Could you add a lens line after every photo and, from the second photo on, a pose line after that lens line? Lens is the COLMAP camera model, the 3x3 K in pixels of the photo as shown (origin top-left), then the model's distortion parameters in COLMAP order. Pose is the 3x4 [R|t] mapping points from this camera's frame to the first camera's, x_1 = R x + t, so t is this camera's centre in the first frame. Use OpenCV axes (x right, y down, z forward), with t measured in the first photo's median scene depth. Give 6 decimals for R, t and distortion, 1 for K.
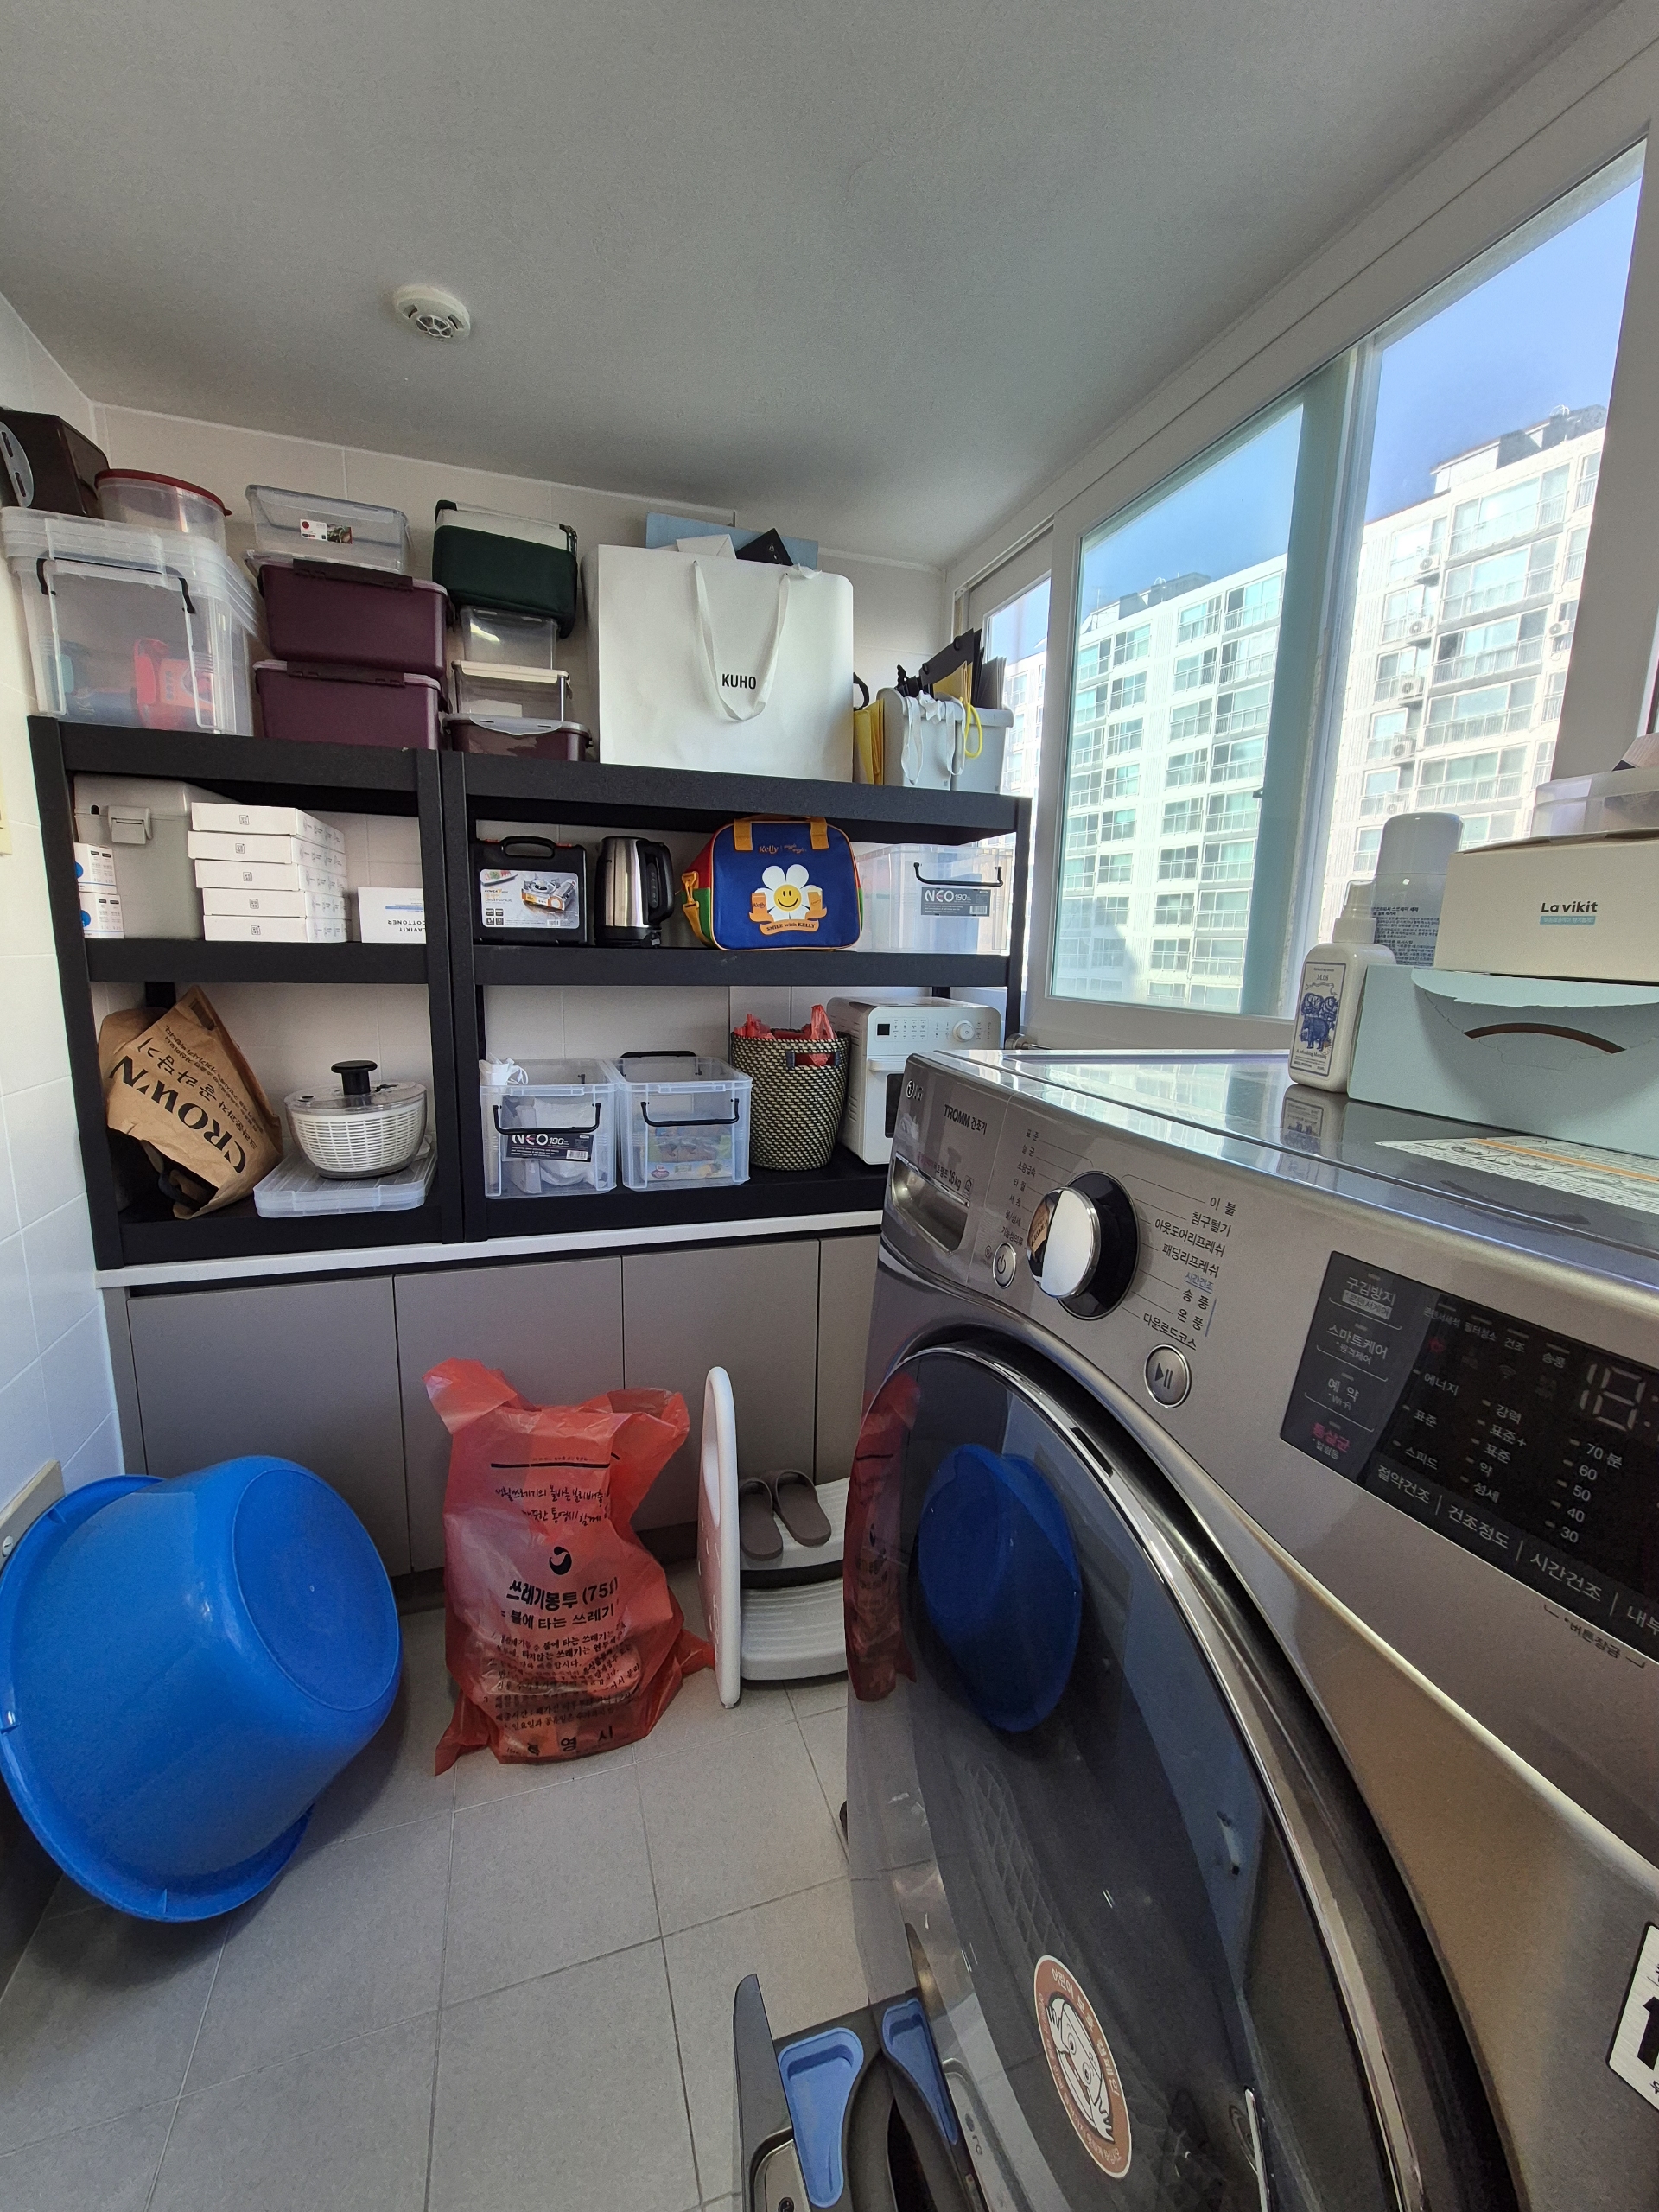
lens RADIAL K [[913.7, 0, 826.8], [0, 913.7, 1105.7], [0, 0, 1]] dist [-0.000112, -0.000003]
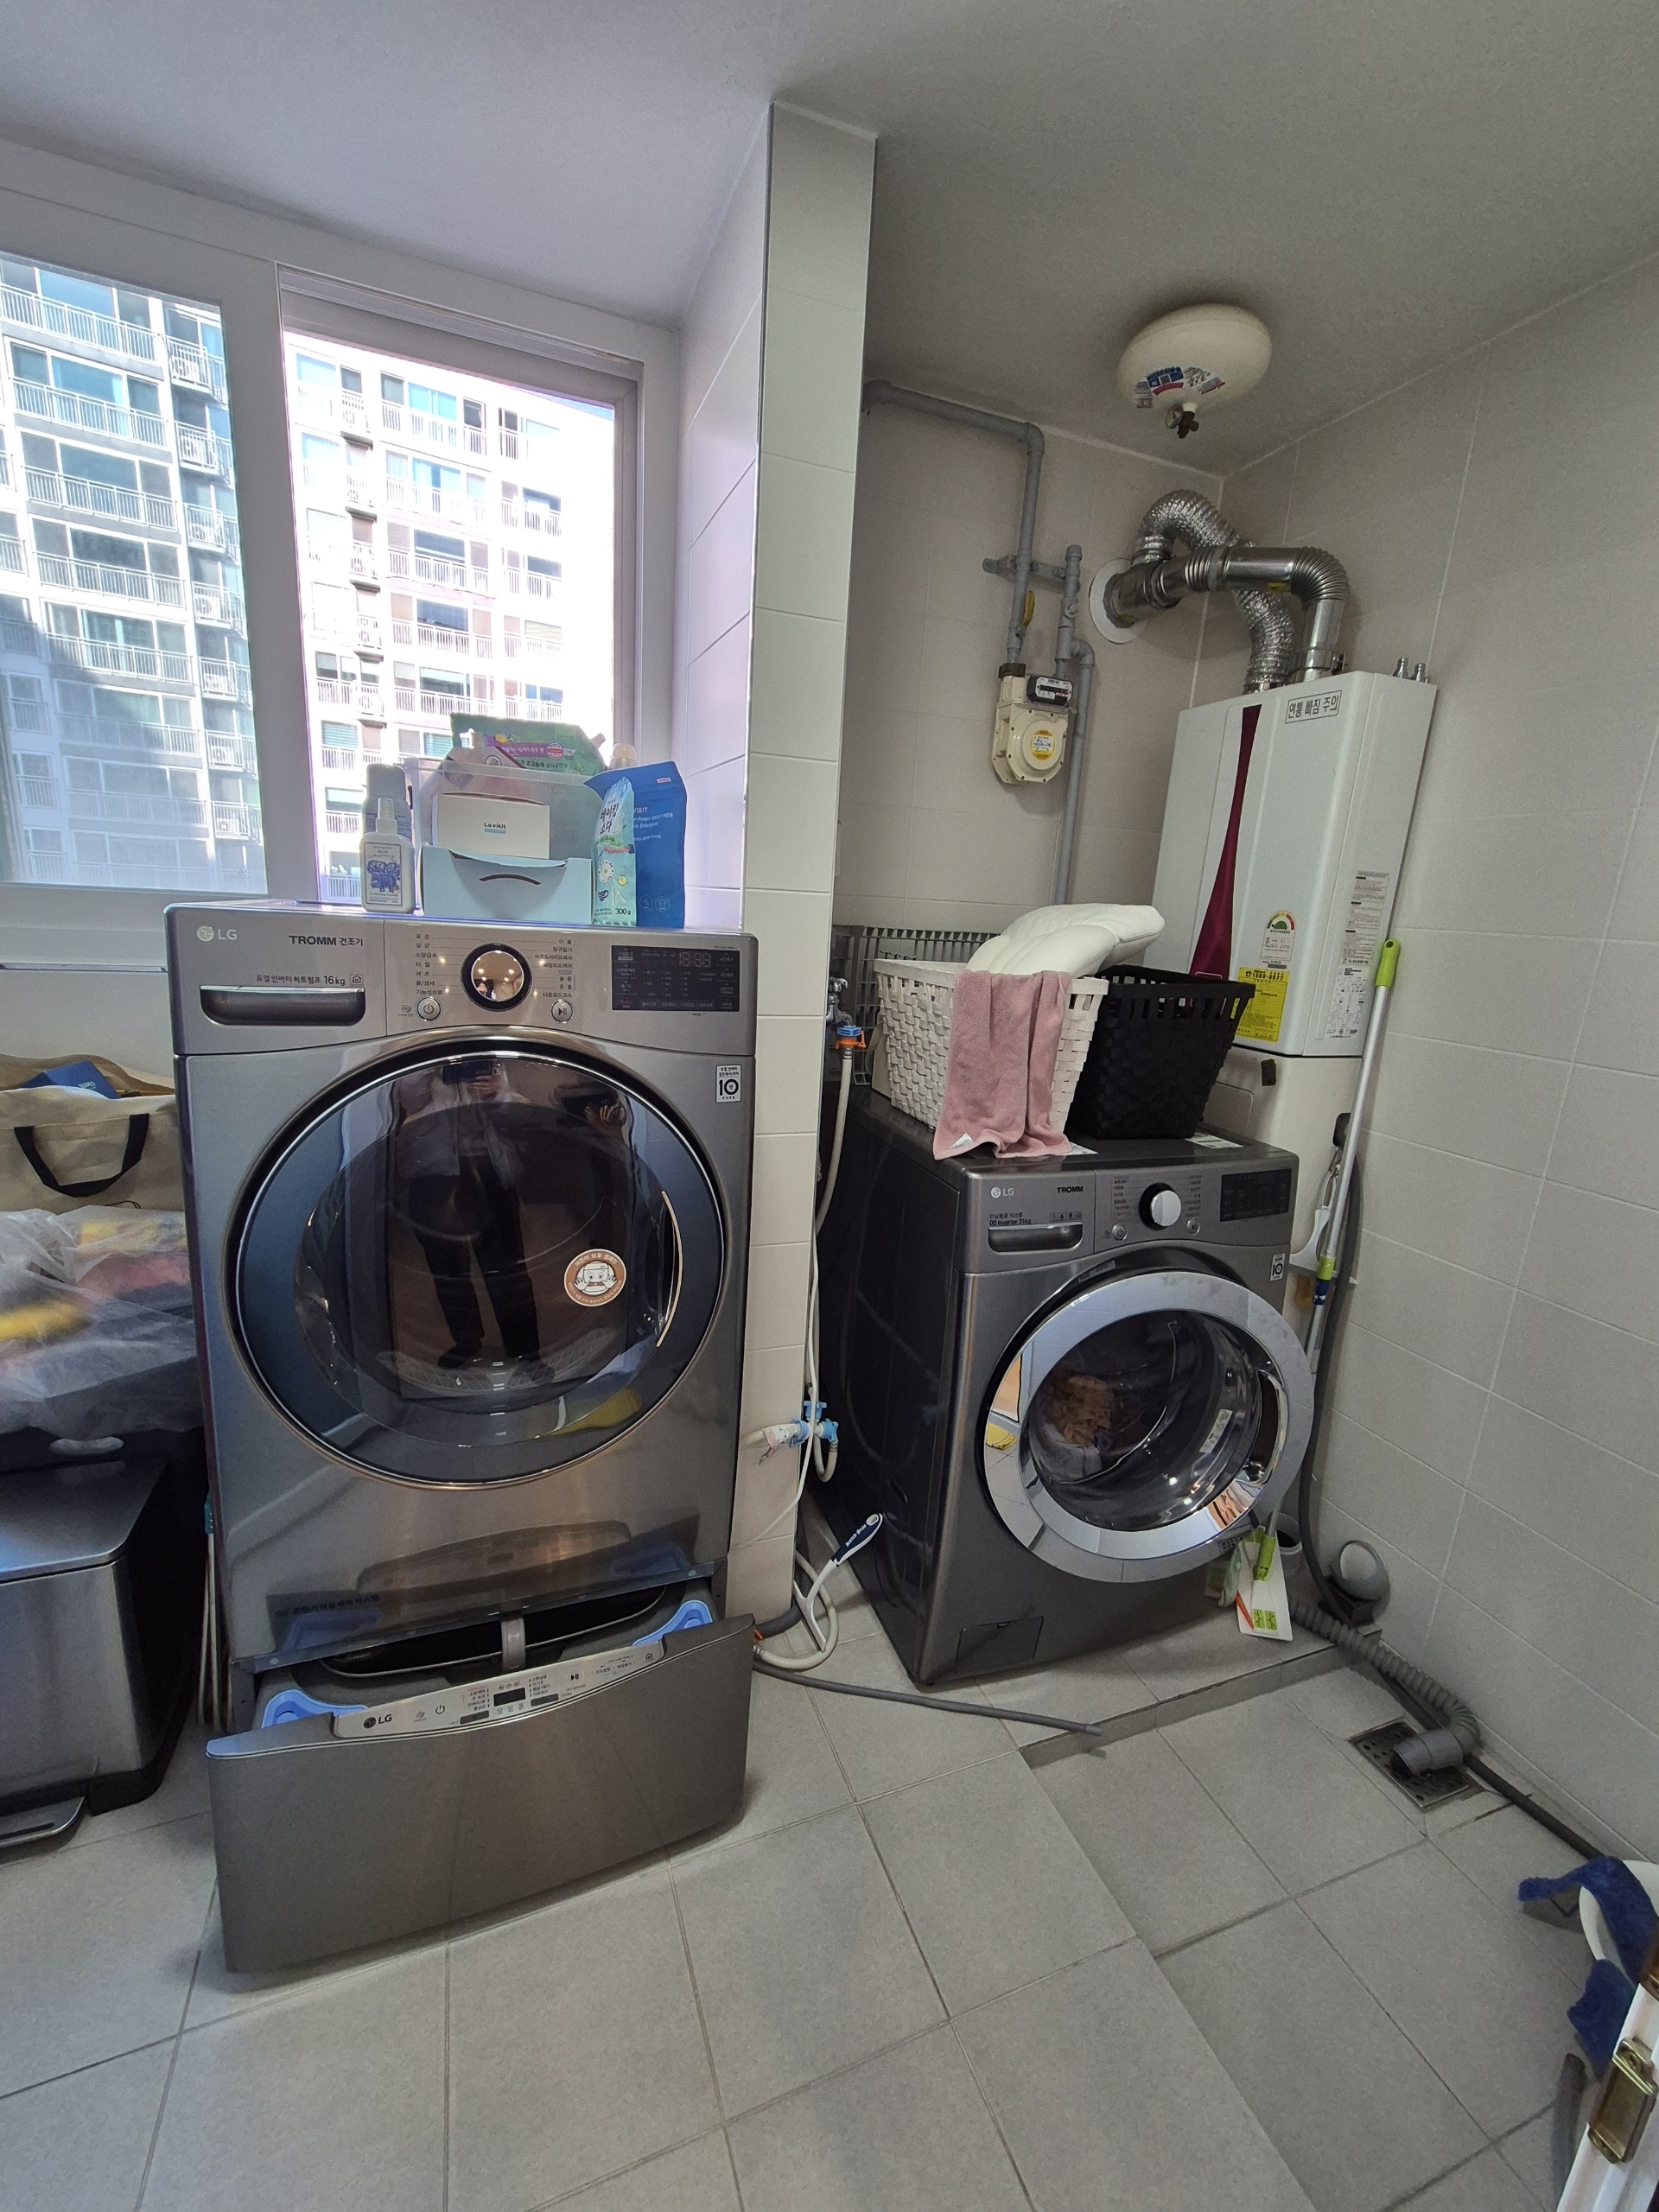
lens RADIAL K [[913.7, 0, 825.7], [0, 913.7, 1106.1], [0, 0, 1]] dist [-0.000112, -0.000003]
pose [[-0.044952, -0.250044, 0.967191, -2.672932], [0.122664, 0.959462, 0.253746, -0.017216], [-0.991430, 0.130046, -0.012458, 0.384802]]
